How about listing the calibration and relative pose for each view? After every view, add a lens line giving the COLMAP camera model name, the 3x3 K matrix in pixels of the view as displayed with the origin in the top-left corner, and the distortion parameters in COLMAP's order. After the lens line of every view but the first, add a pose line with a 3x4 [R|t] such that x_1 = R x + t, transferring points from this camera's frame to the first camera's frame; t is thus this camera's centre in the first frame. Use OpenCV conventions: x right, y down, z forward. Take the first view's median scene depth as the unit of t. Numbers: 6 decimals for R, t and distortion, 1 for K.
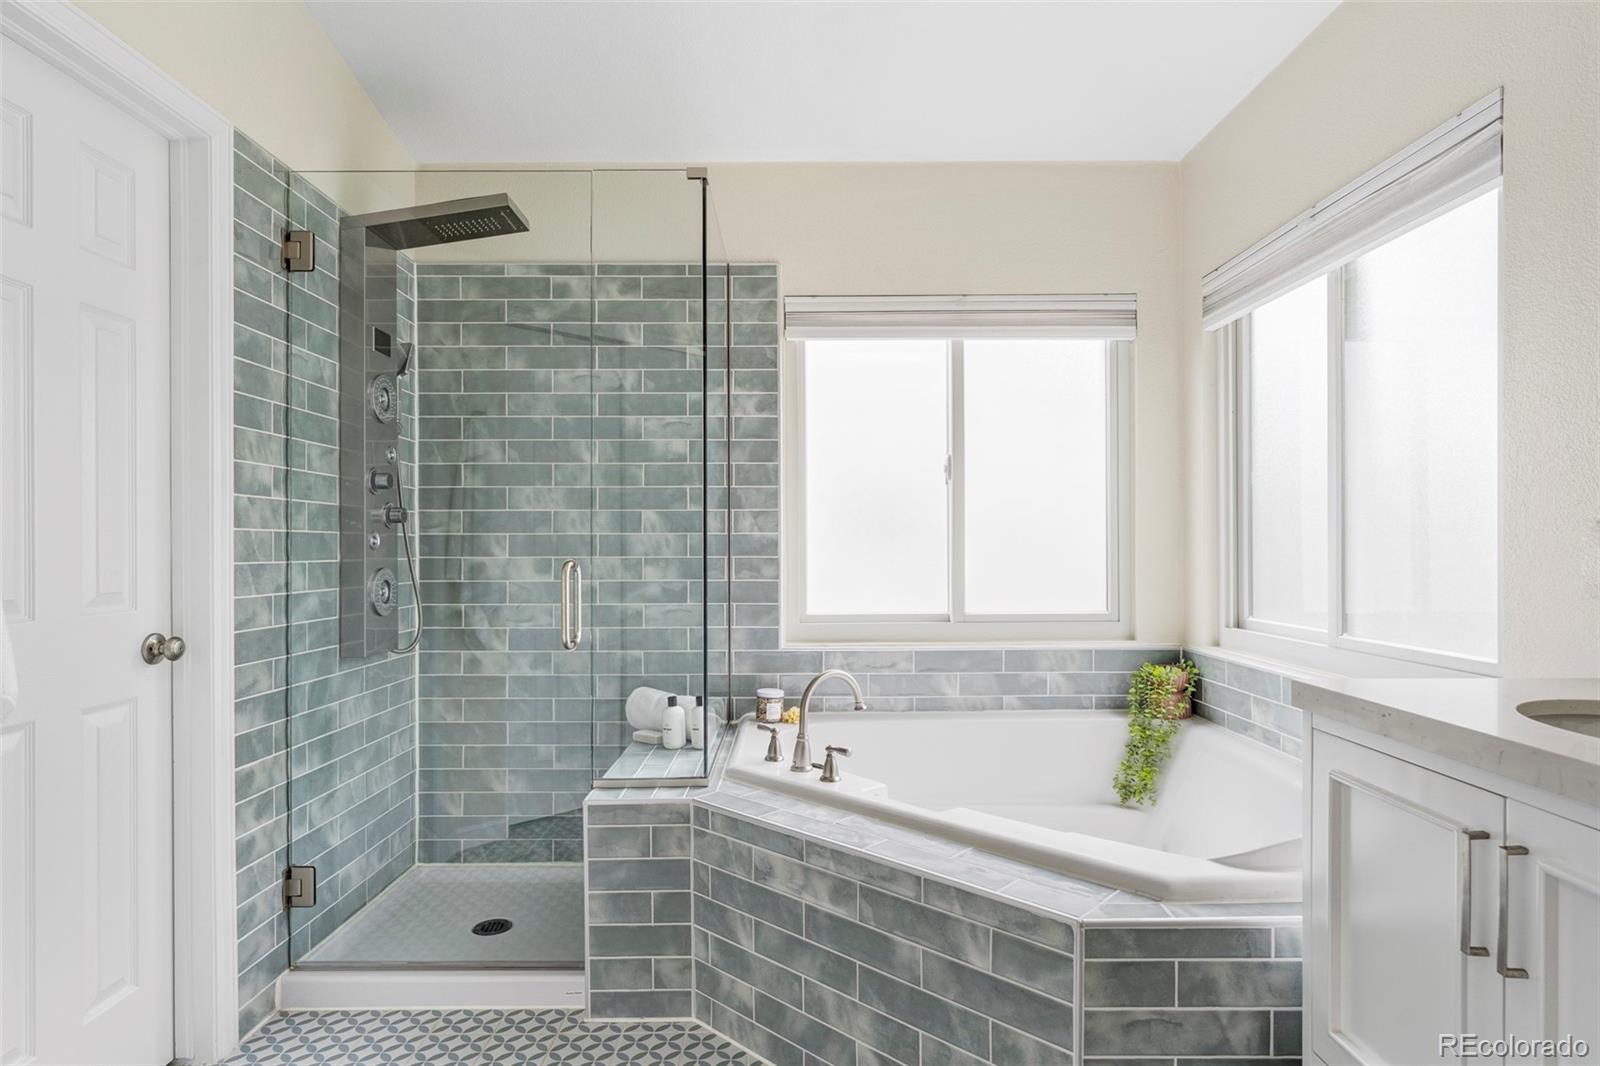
lens RADIAL K [[864.3, 0, 801.1], [0, 864.3, 537.6], [0, 0, 1]] dist [-0.005715, 0.004381]
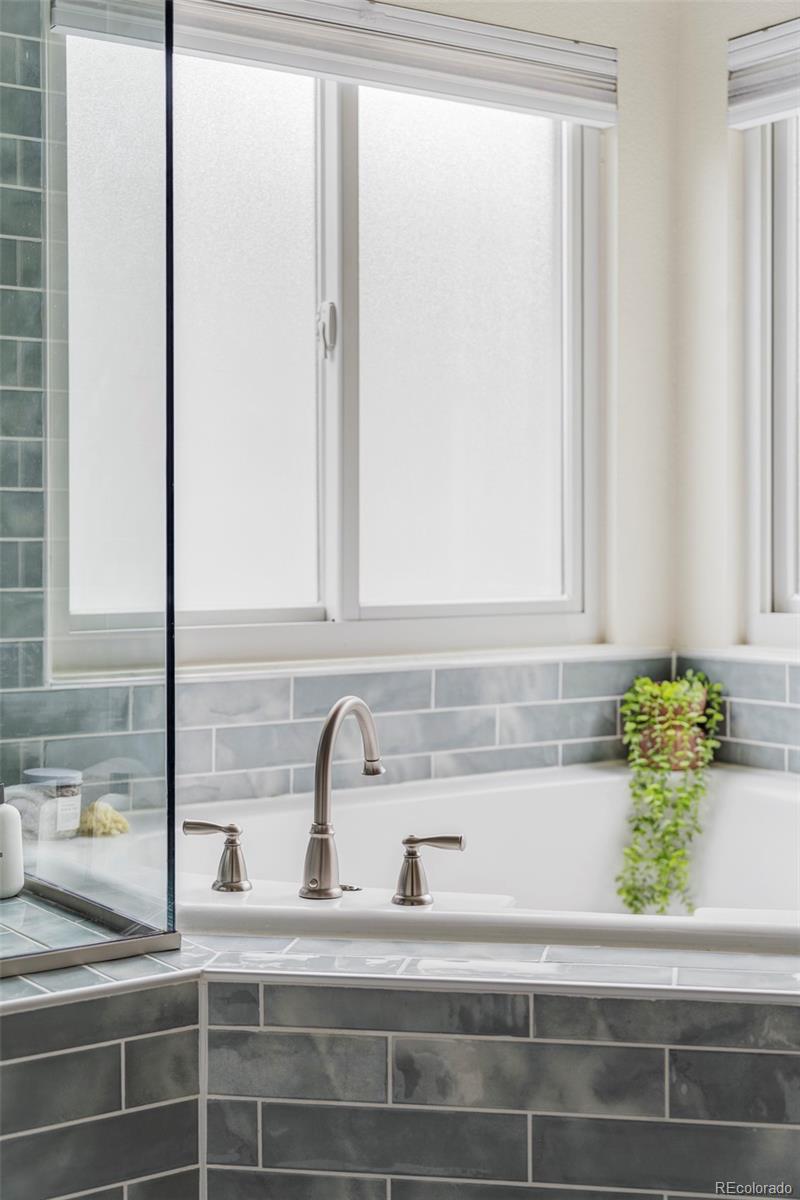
lens RADIAL K [[1736.7, 0, 392.0], [0, 1736.7, 539.2], [0, 0, 1]] dist [-0.011540, 0.000000]
pose [[0.830378, 0.001616, 0.557197, -0.417867], [-0.006202, 0.999961, 0.006343, 0.044911], [-0.557165, -0.008723, 0.830356, 0.117203]]
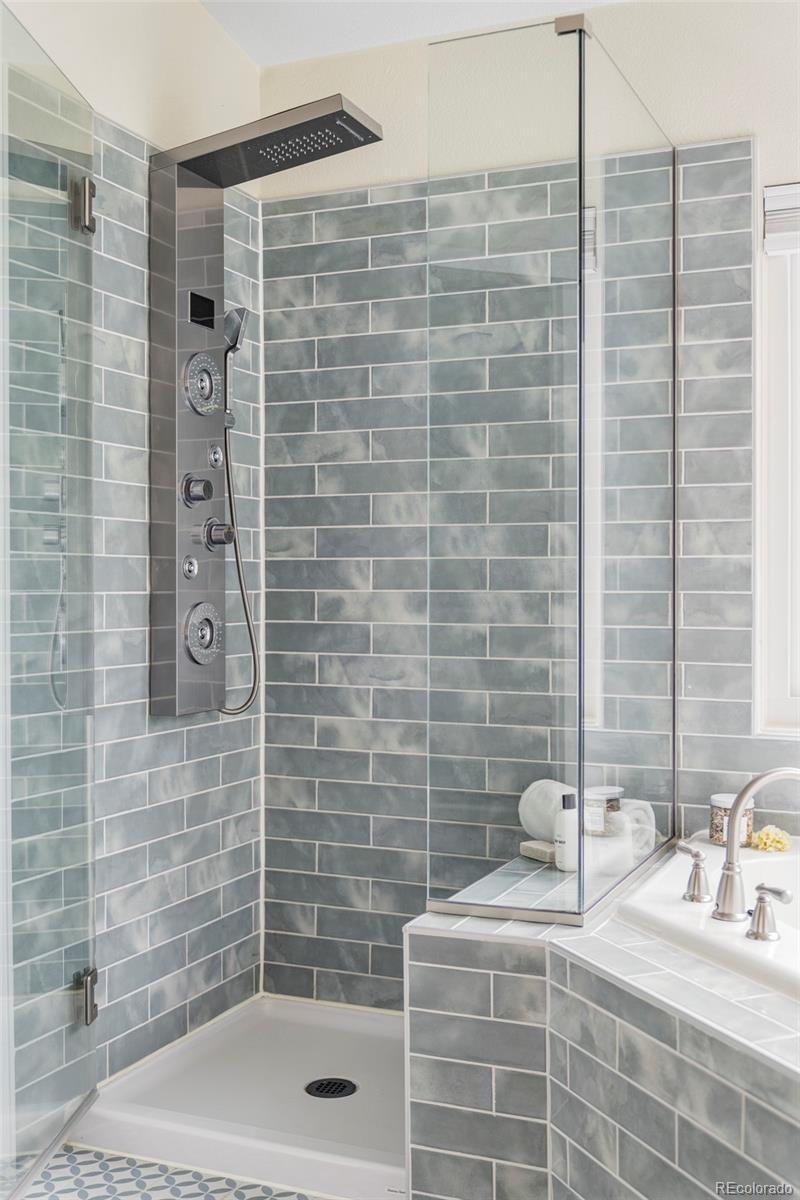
lens RADIAL K [[1294.4, 0, 415.4], [0, 1294.4, 579.5], [0, 0, 1]] dist [0.009082, 0.000000]
pose [[0.916767, 0.002392, -0.399415, 0.138011], [0.001277, 0.999959, 0.008920, 0.003952], [0.399420, -0.008688, 0.916727, 0.010618]]
